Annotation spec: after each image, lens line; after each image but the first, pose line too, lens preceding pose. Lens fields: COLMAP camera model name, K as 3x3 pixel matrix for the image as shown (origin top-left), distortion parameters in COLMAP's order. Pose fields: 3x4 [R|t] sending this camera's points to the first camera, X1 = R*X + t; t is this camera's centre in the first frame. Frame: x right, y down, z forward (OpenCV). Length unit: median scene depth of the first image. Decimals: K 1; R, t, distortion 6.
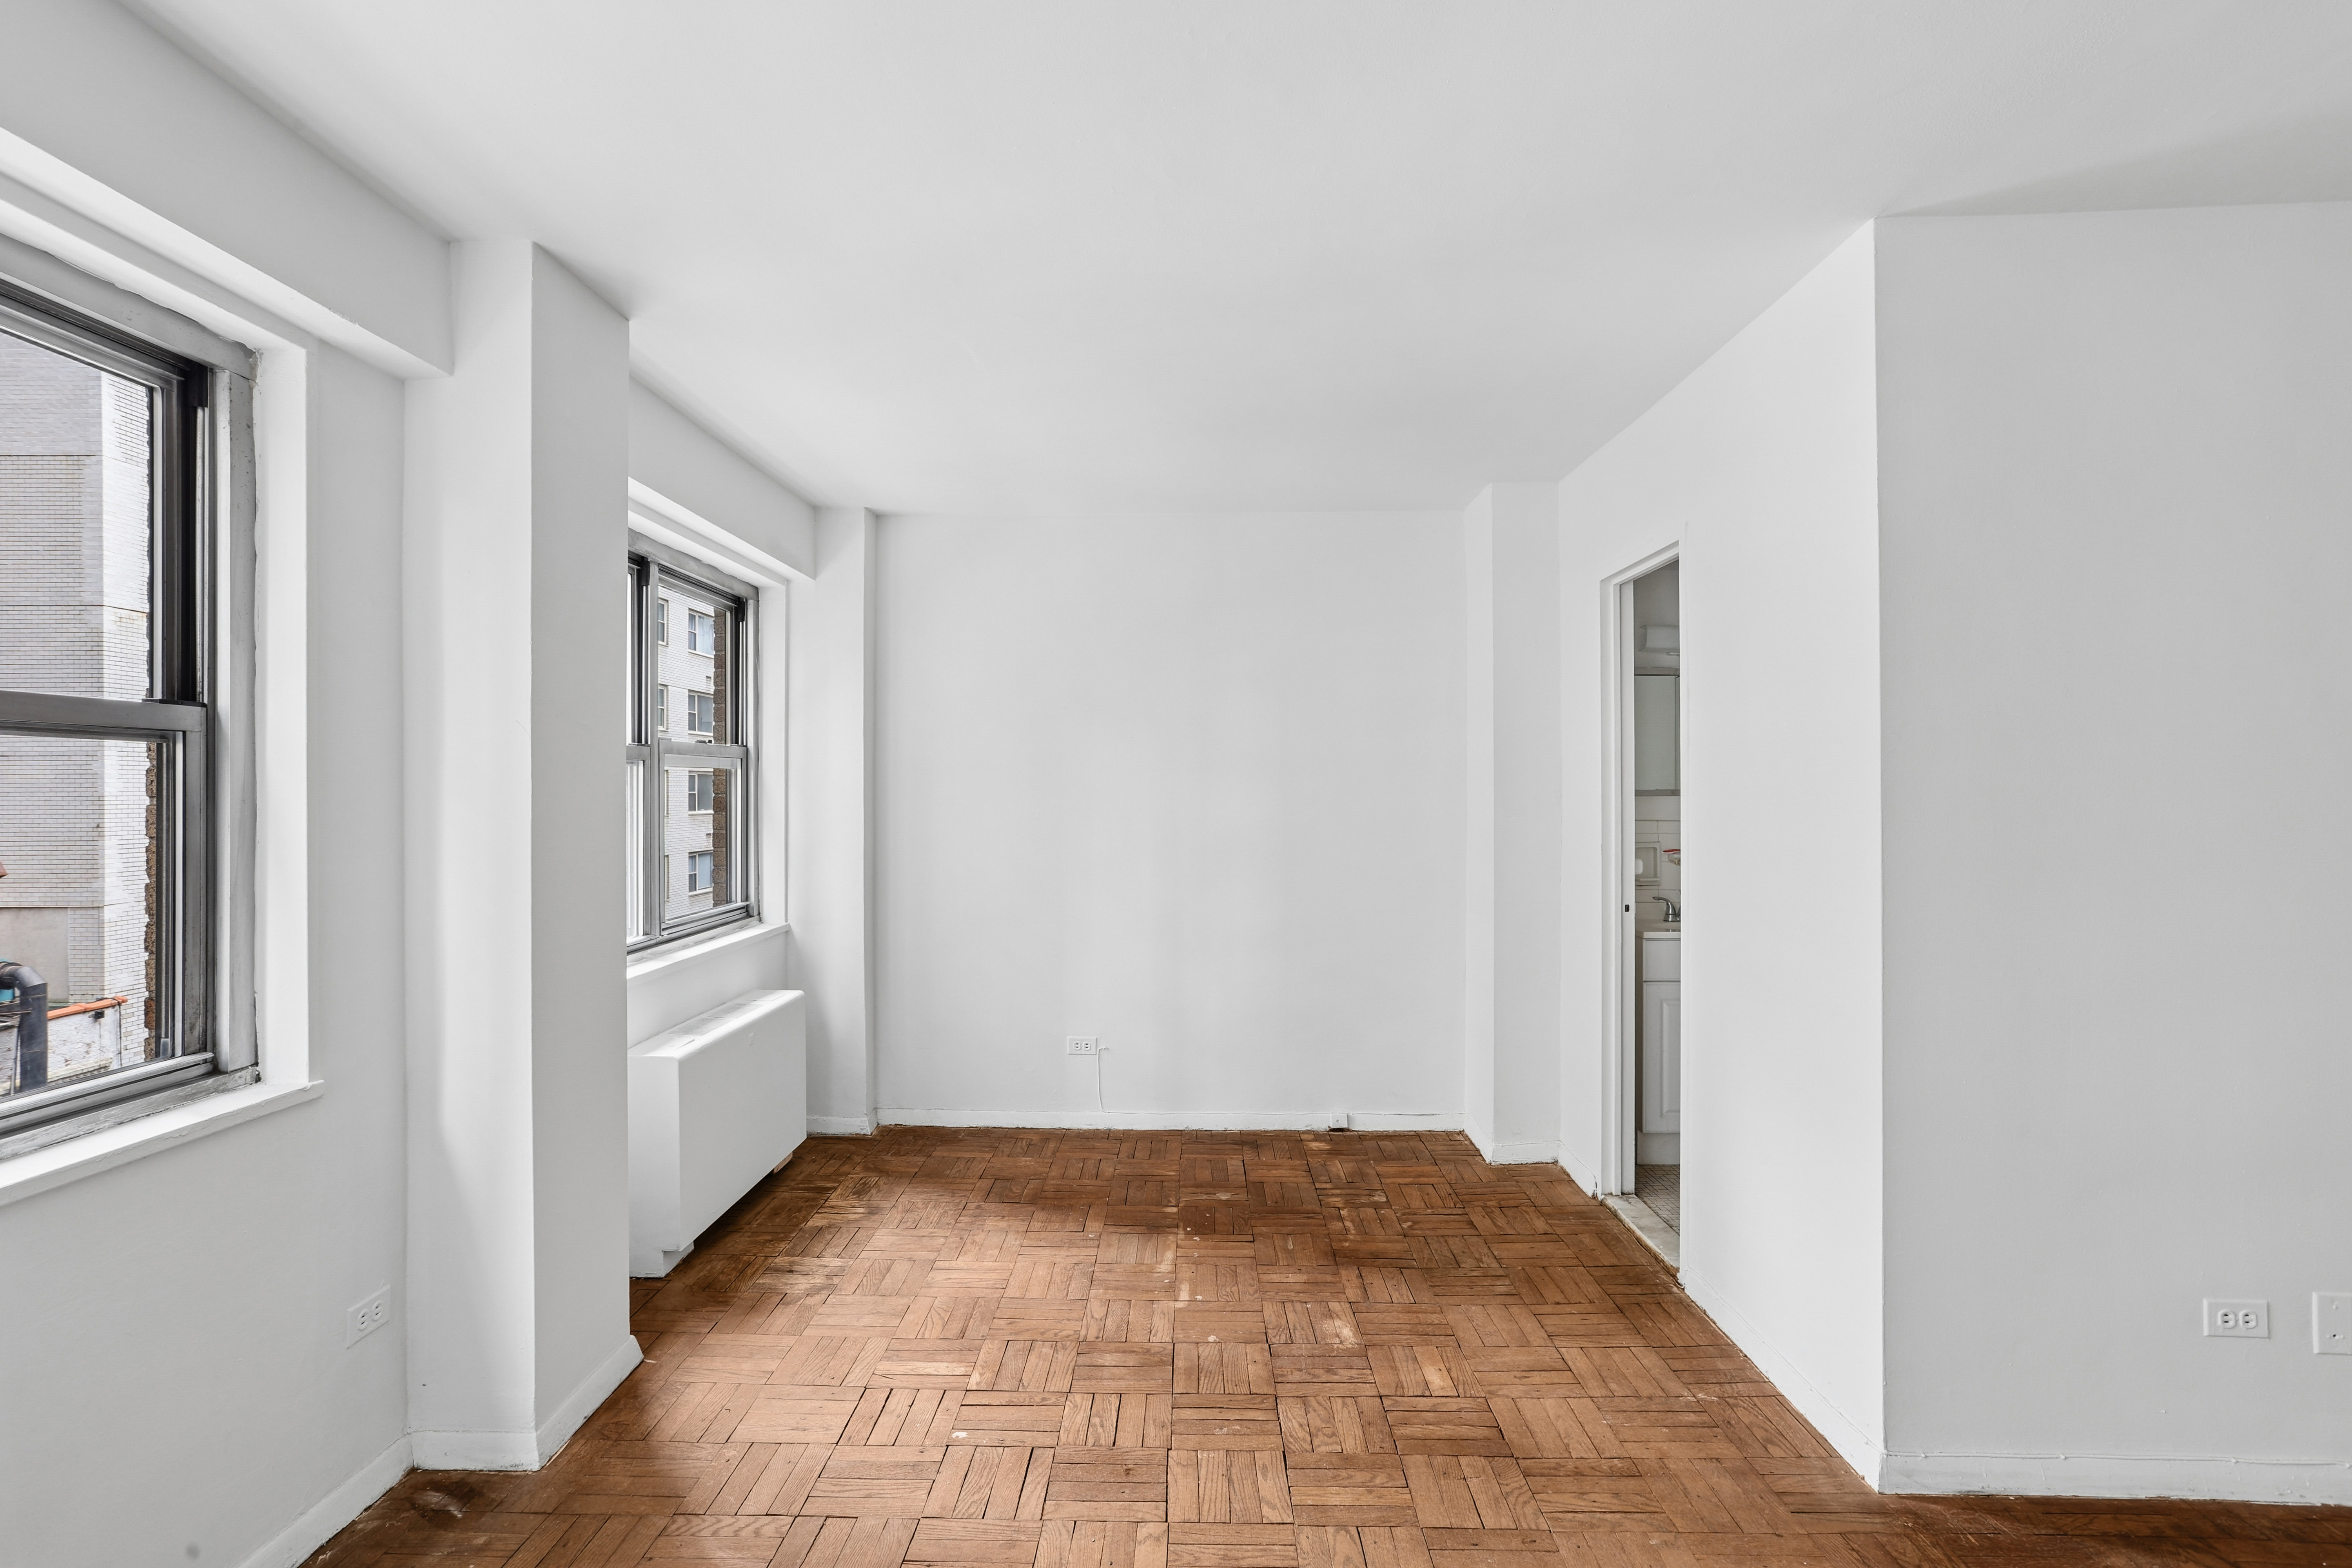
lens RADIAL K [[1129.6, 0, 1169.6], [0, 1129.6, 779.0], [0, 0, 1]] dist [-0.040620, 0.030182]
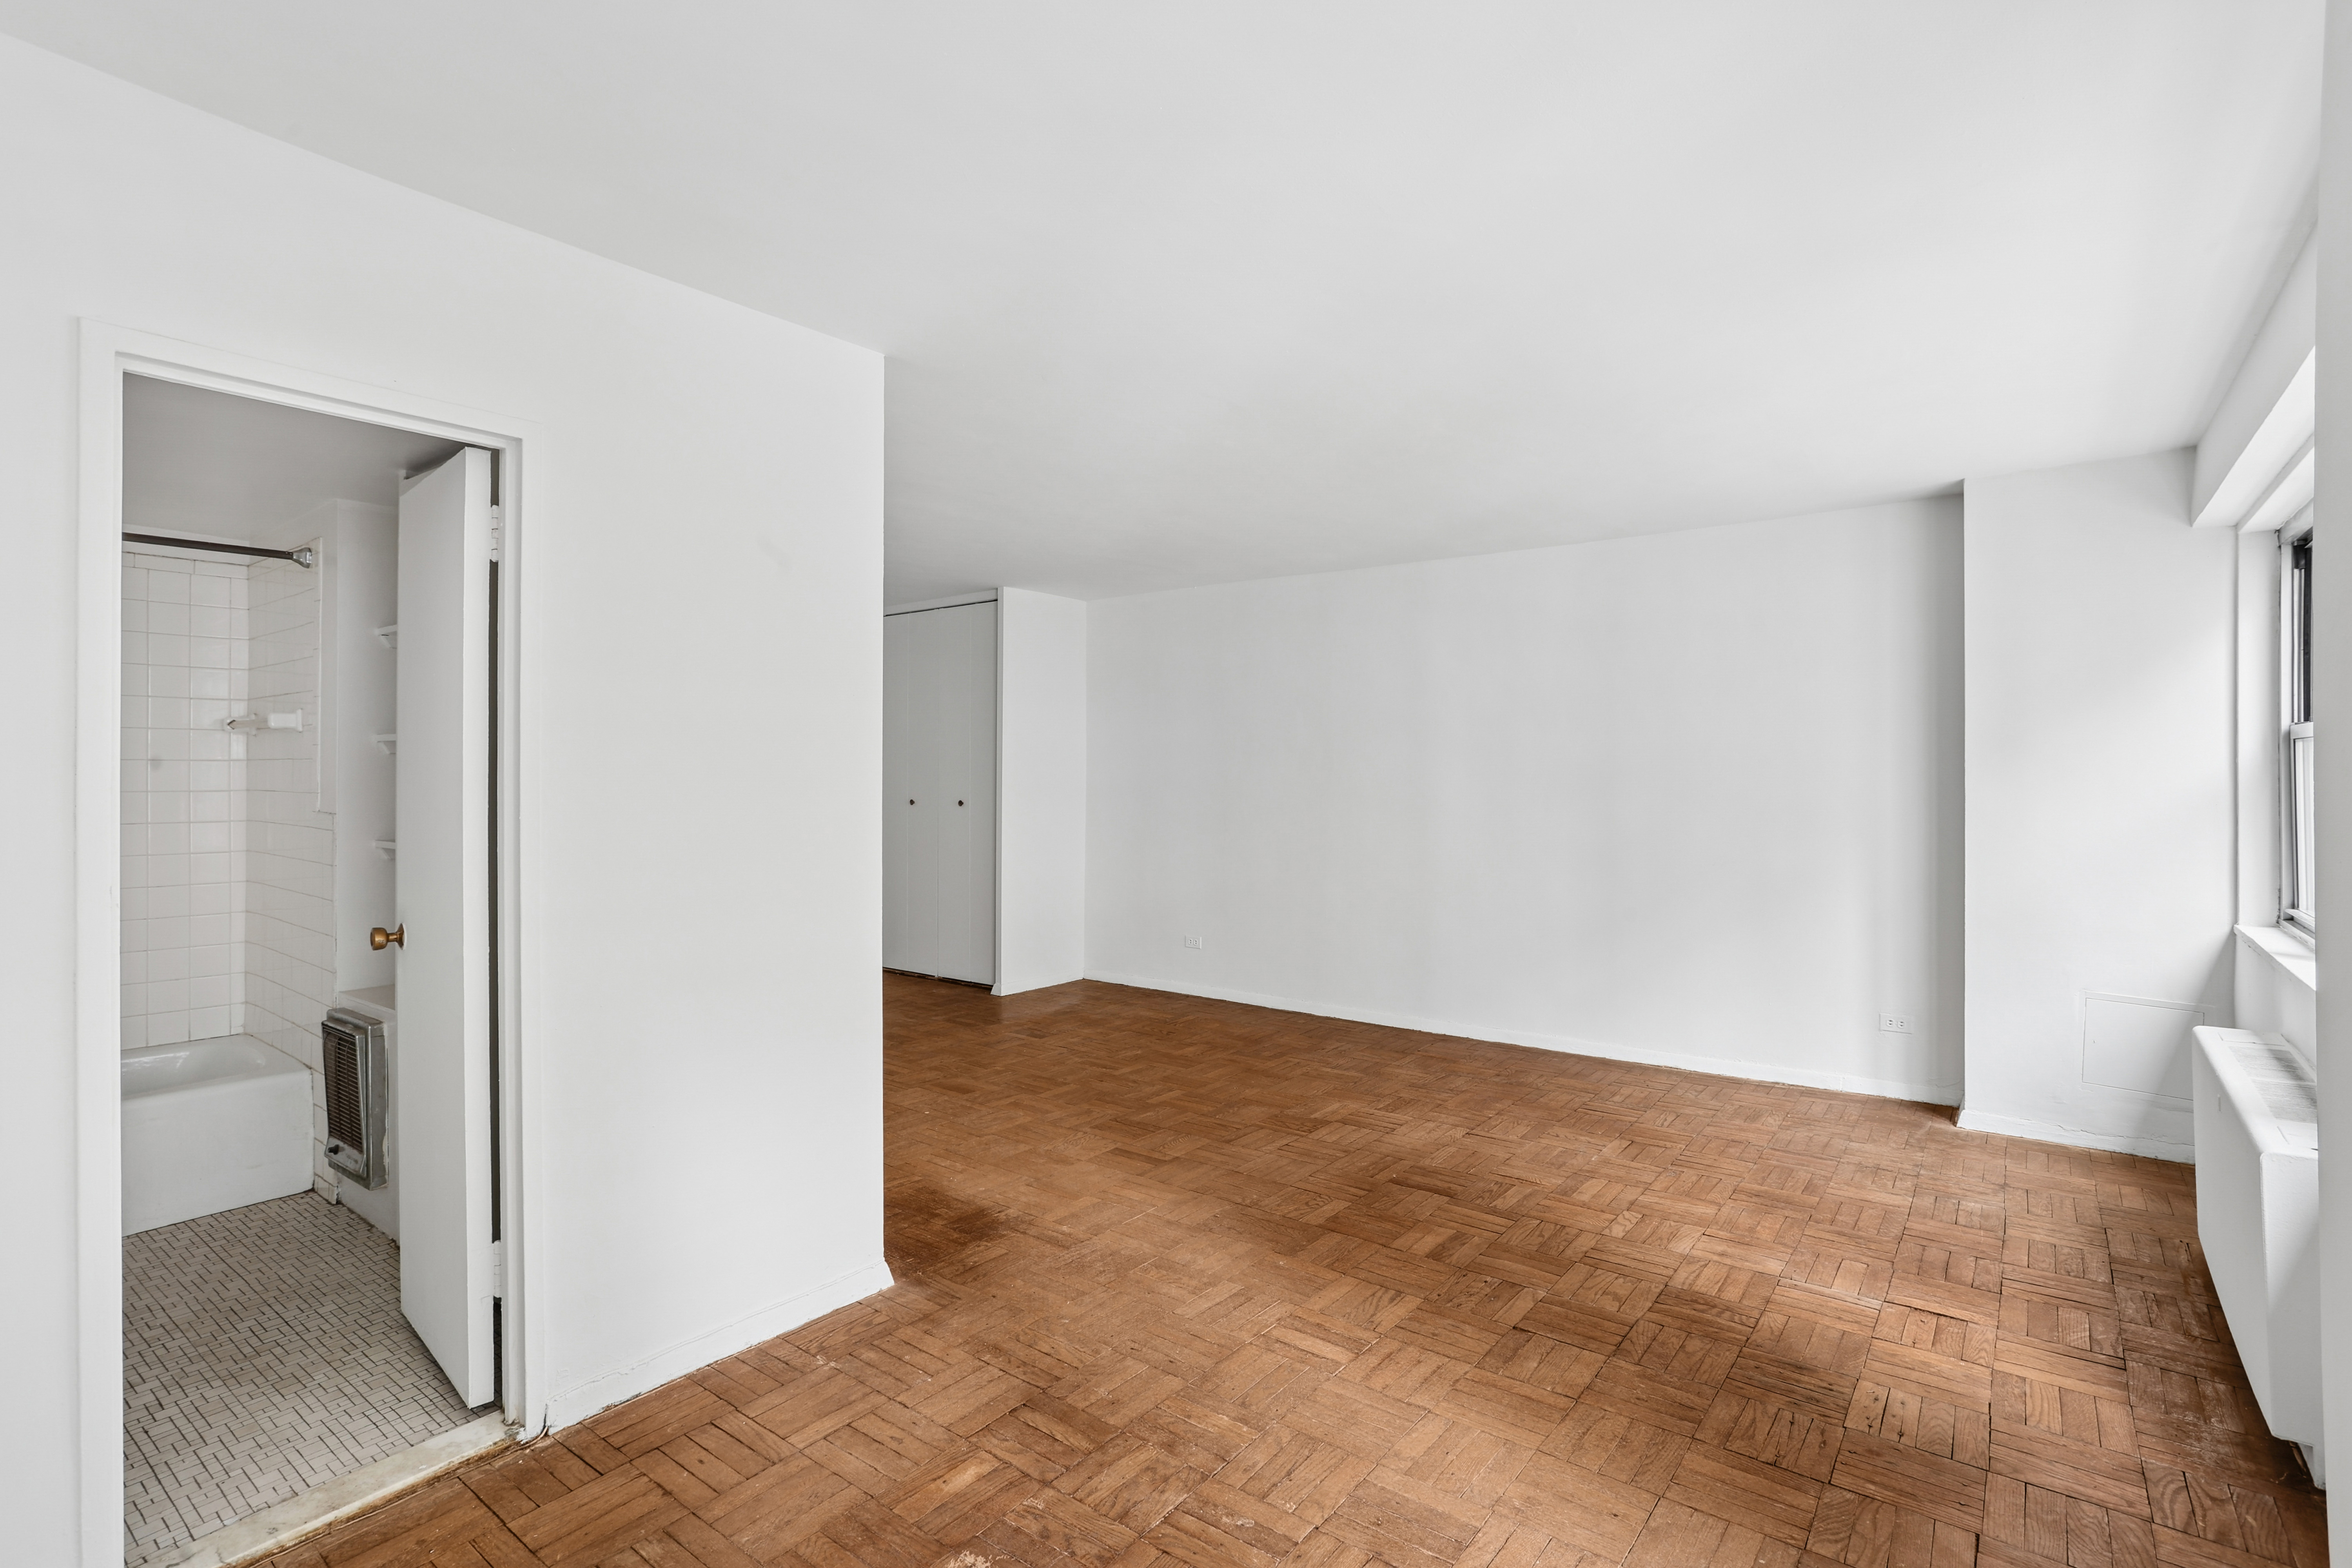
lens RADIAL K [[1129.6, 0, 1169.6], [0, 1129.6, 779.0], [0, 0, 1]] dist [-0.040620, 0.030182]
pose [[-0.801503, 0.000916, 0.597990, -0.337727], [-0.003064, 0.999979, -0.005638, 0.017441], [-0.597982, -0.006351, -0.801484, 1.392636]]
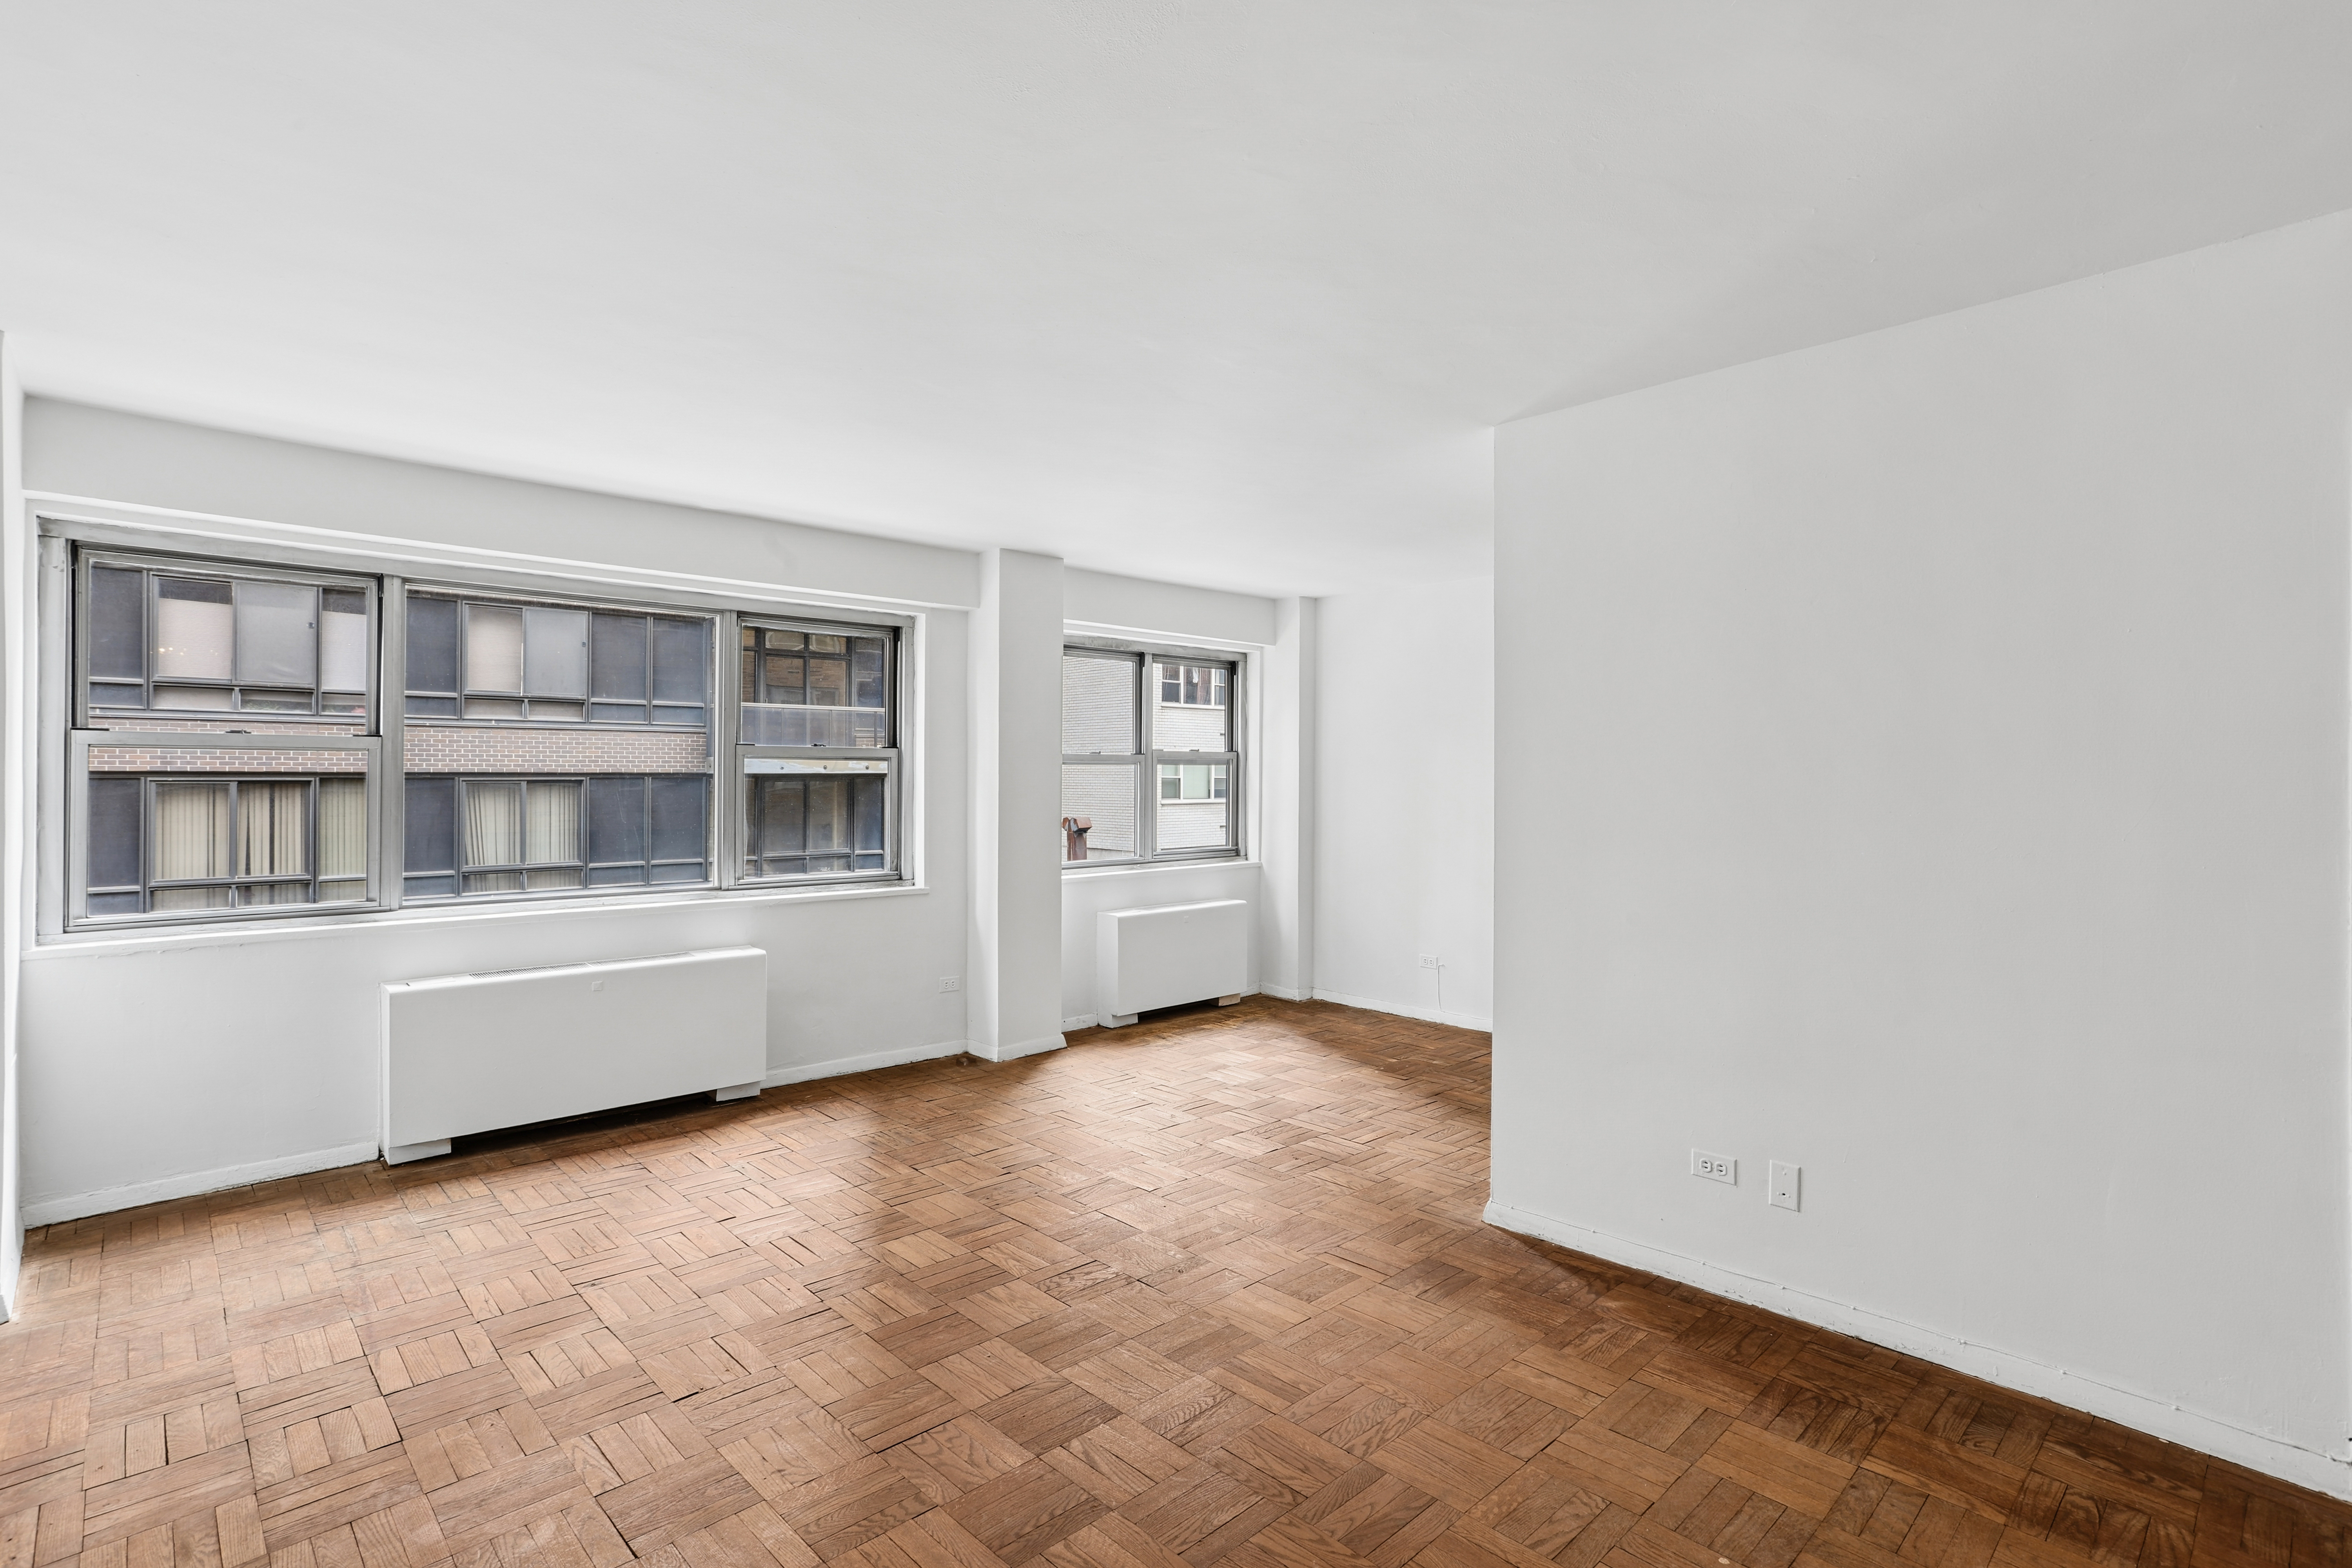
lens RADIAL K [[1129.6, 0, 1169.6], [0, 1129.6, 779.0], [0, 0, 1]] dist [-0.040620, 0.030182]
pose [[0.700901, 0.006431, -0.713229, 1.073604], [0.002300, 0.999934, 0.011276, -0.012443], [0.713255, -0.009544, 0.700840, -0.327500]]
